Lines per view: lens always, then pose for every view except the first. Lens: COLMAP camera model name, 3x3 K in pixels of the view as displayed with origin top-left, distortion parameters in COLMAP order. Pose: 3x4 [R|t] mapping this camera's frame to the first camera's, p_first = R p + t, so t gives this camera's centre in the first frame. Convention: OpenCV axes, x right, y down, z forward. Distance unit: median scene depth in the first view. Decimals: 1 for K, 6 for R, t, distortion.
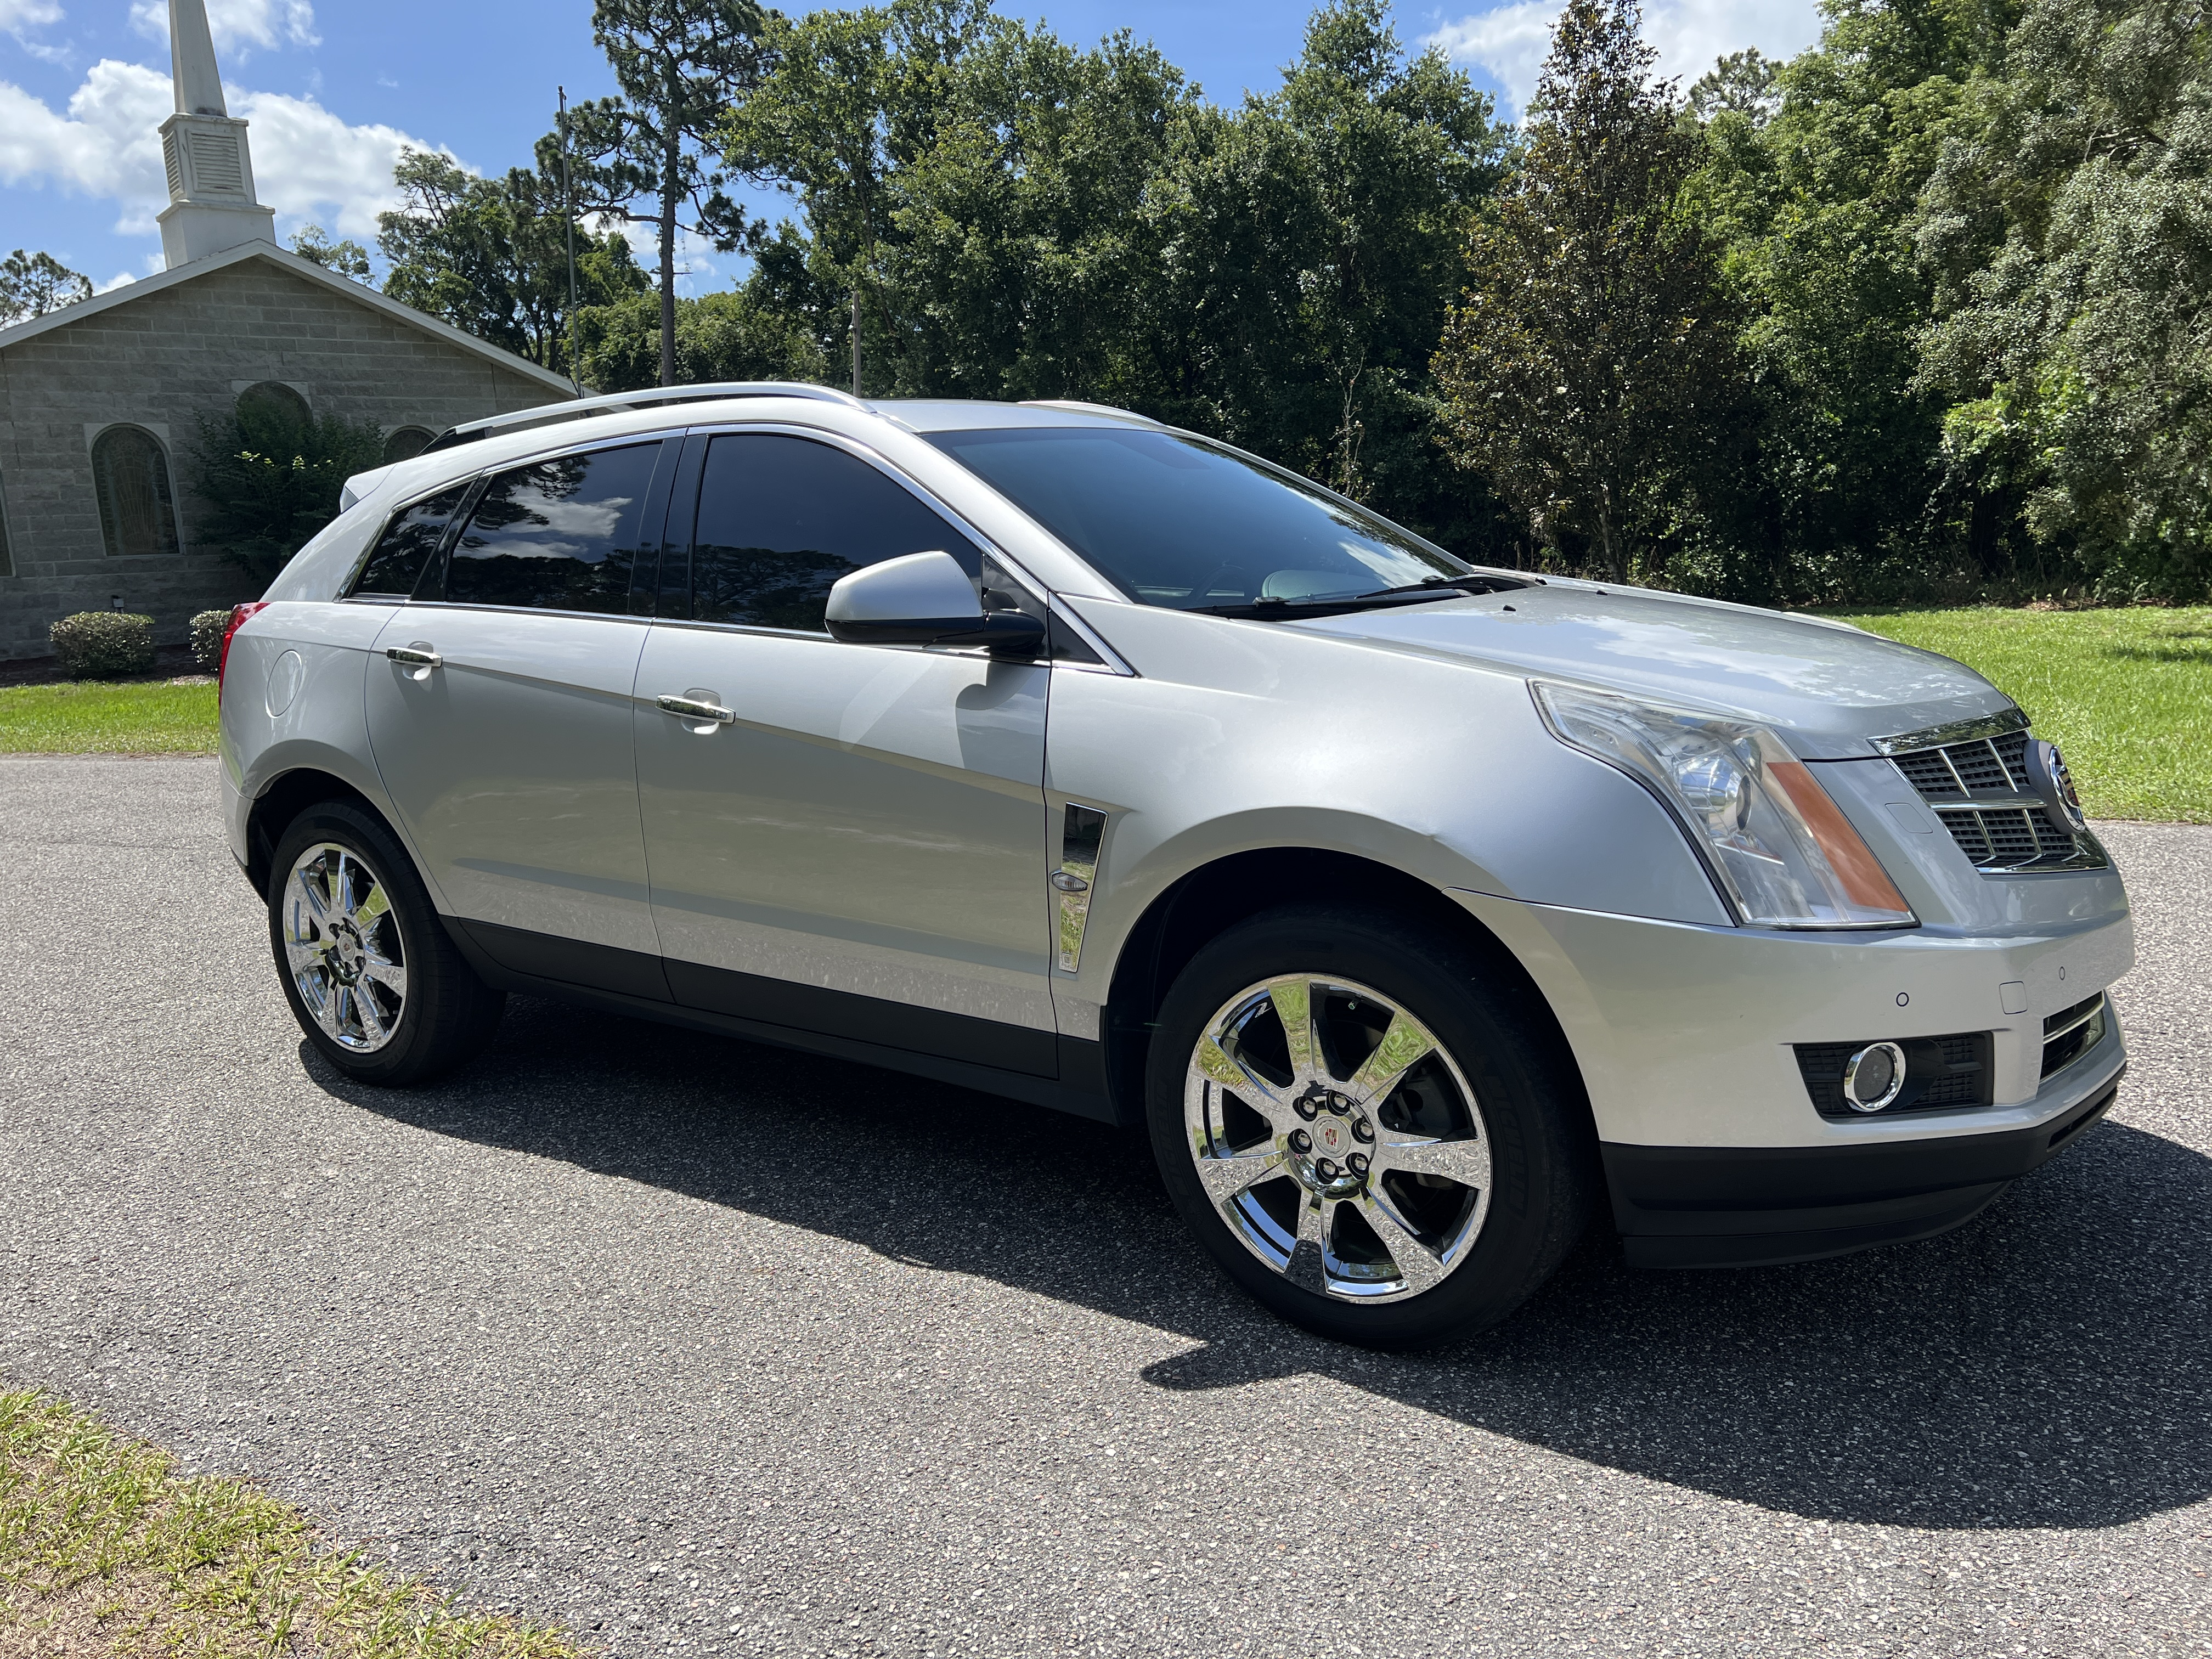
lens RADIAL K [[1671.3, 0, 1123.1], [0, 1671.3, 827.3], [0, 0, 1]] dist [0.057080, -0.065288]
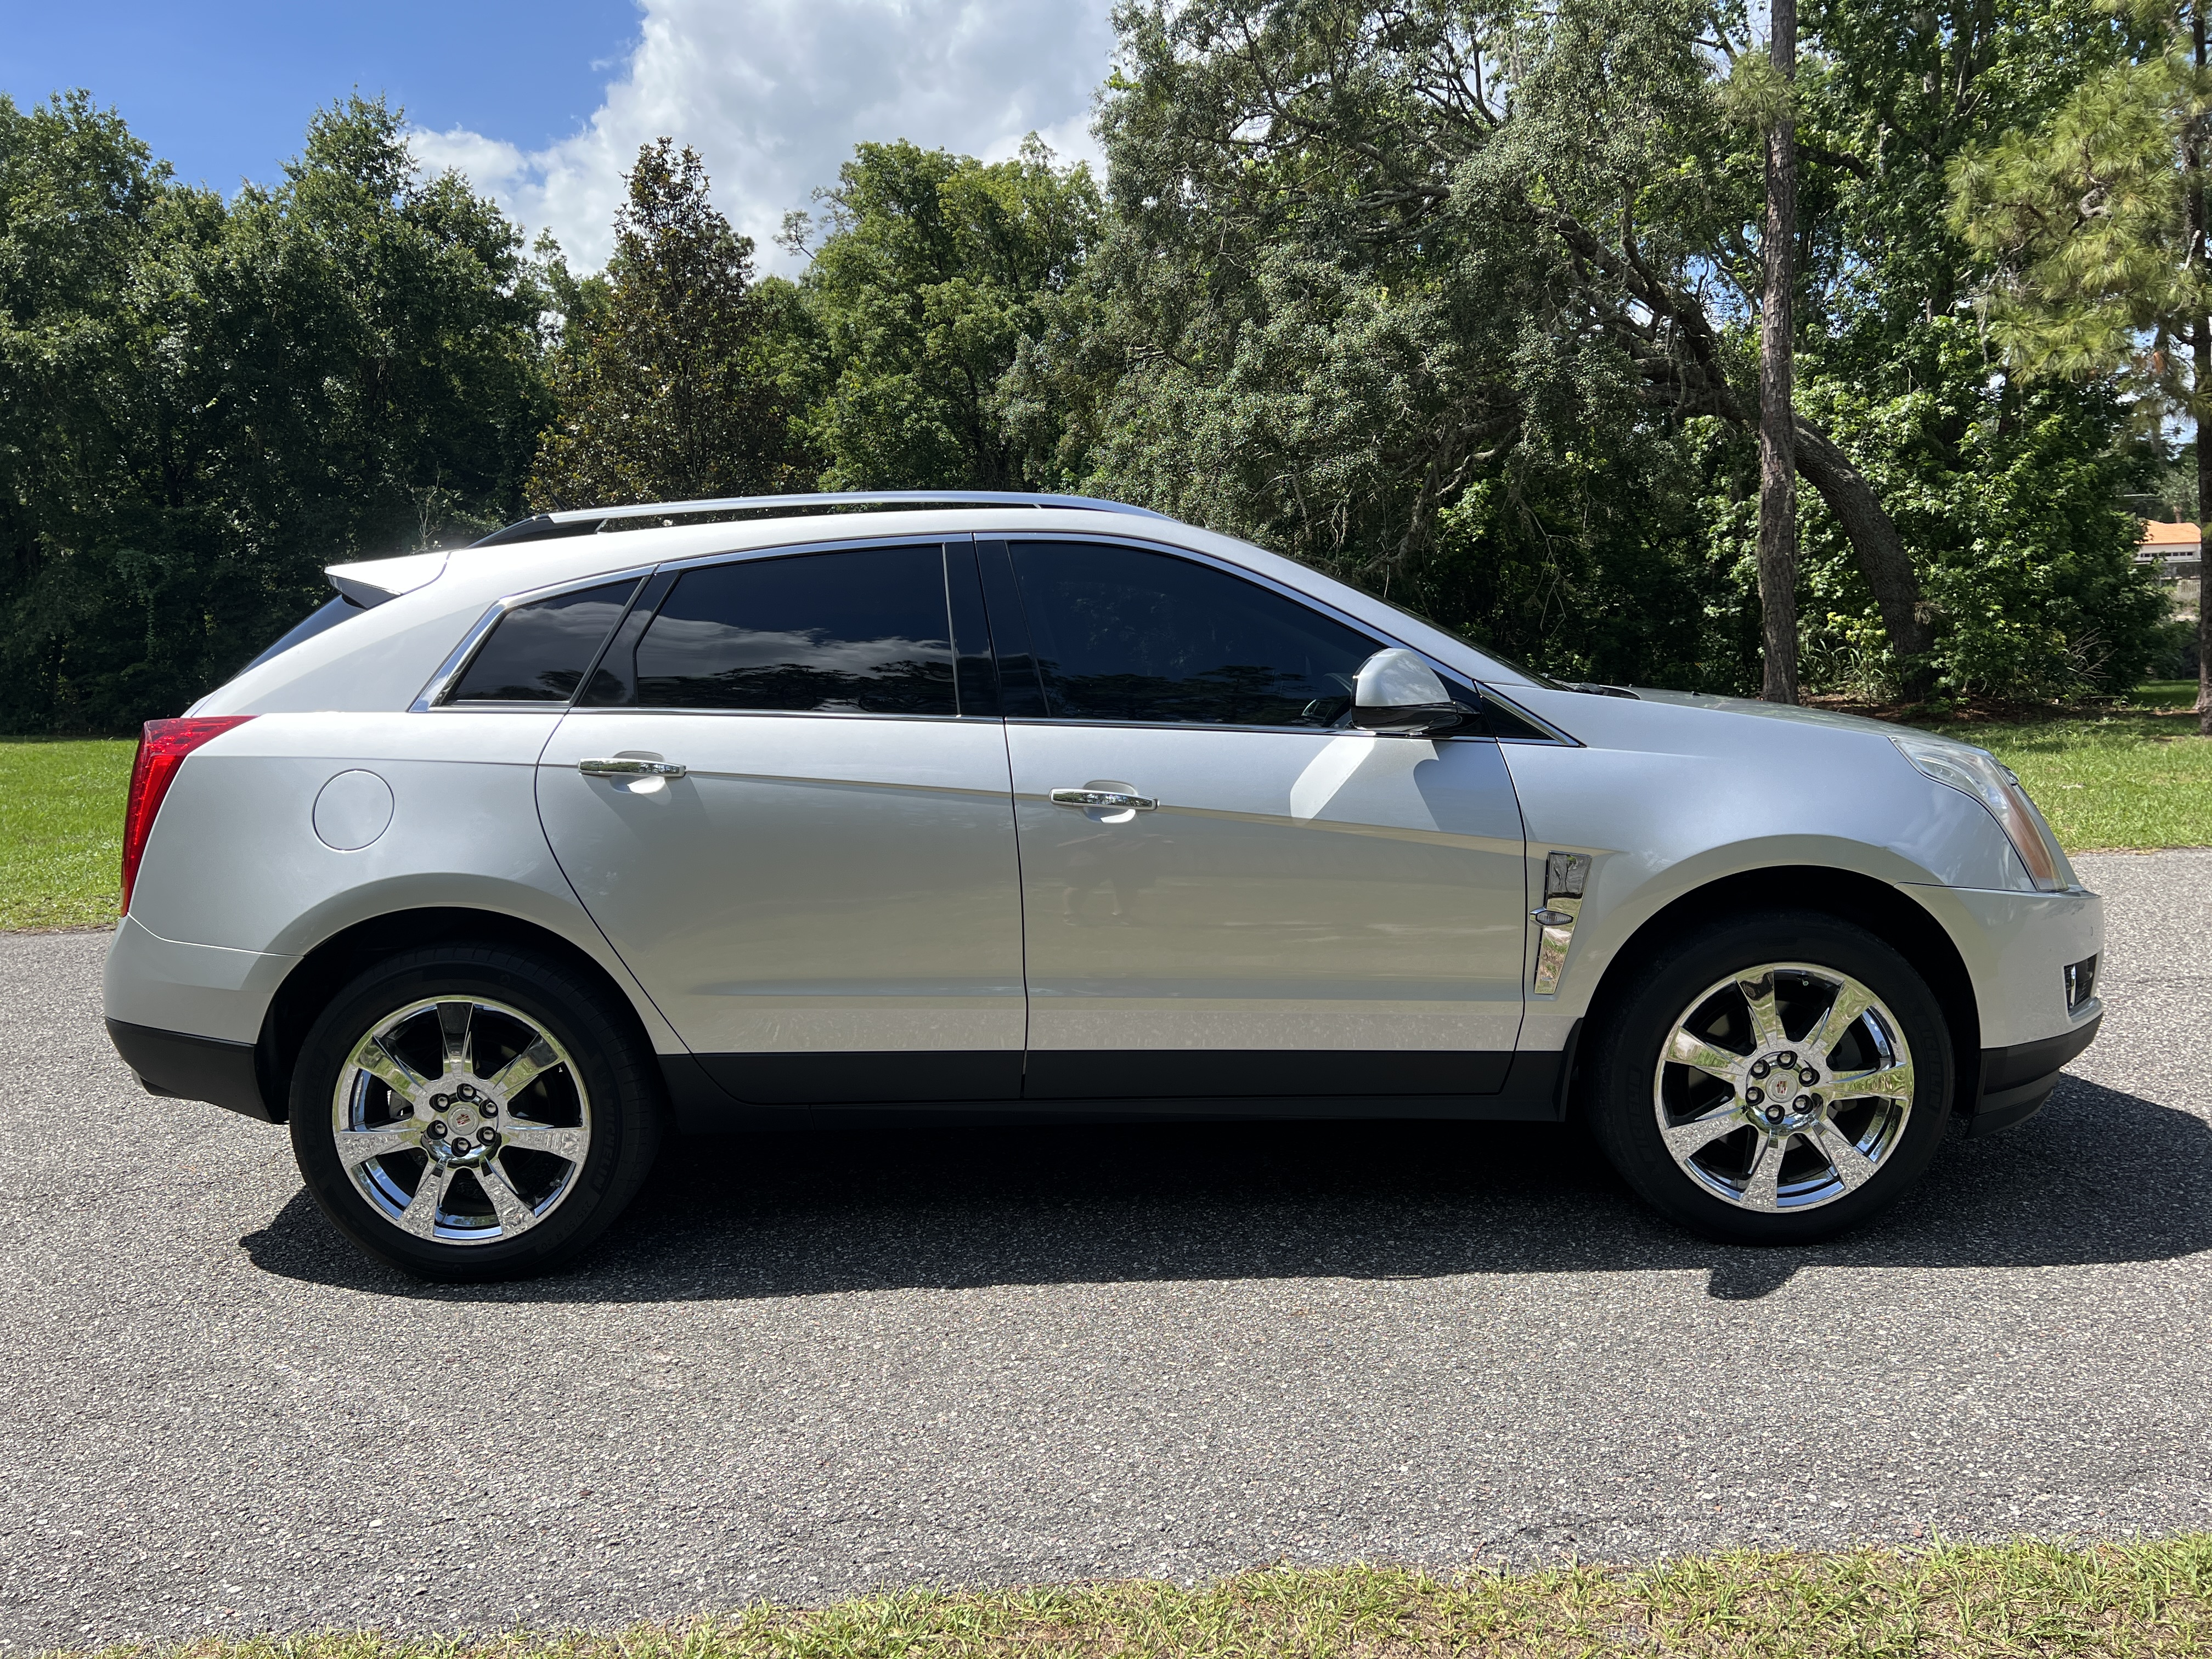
lens RADIAL K [[1671.3, 0, 1107.6], [0, 1671.3, 821.6], [0, 0, 1]] dist [0.057080, -0.065288]
pose [[0.827059, -0.046202, 0.560213, -0.101221], [0.090656, 0.994533, -0.051817, -0.000354], [-0.554757, 0.093643, 0.826726, 0.017180]]
